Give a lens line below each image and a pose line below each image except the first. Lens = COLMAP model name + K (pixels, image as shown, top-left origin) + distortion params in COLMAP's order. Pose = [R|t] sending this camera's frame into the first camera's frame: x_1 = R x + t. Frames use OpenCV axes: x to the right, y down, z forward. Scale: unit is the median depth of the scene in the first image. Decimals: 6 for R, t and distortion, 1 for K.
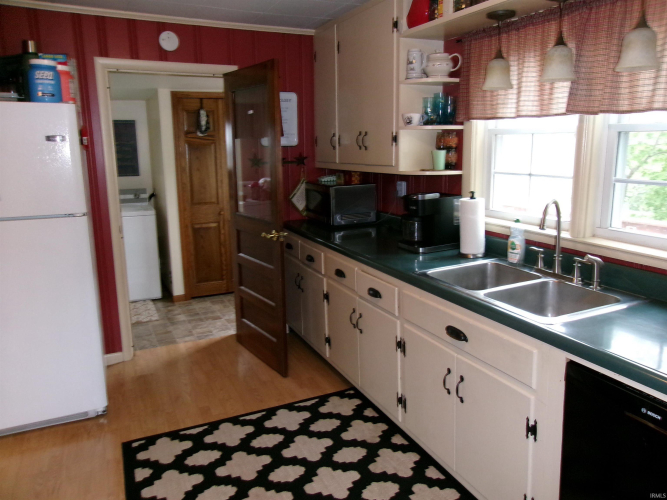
lens RADIAL K [[526.7, 0, 337.3], [0, 526.7, 243.1], [0, 0, 1]] dist [0.016941, 0.005508]
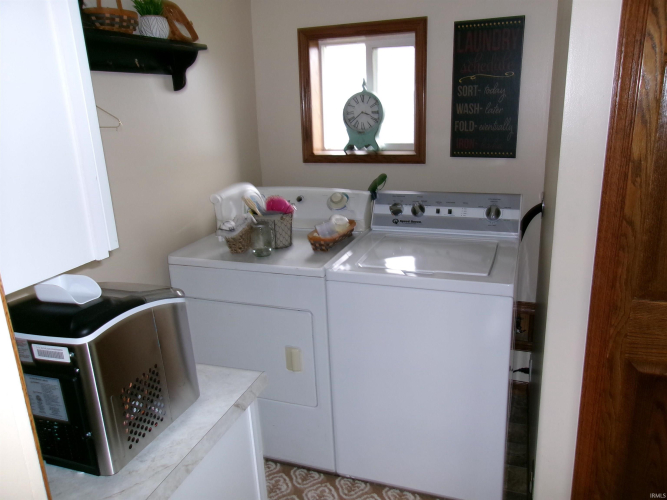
lens RADIAL K [[526.7, 0, 334.5], [0, 526.7, 251.1], [0, 0, 1]] dist [0.016941, 0.005508]
pose [[0.714388, 0.190972, -0.673186, -0.189760], [-0.101636, 0.980155, 0.170197, -0.116525], [0.692329, -0.053166, 0.719621, 0.624154]]
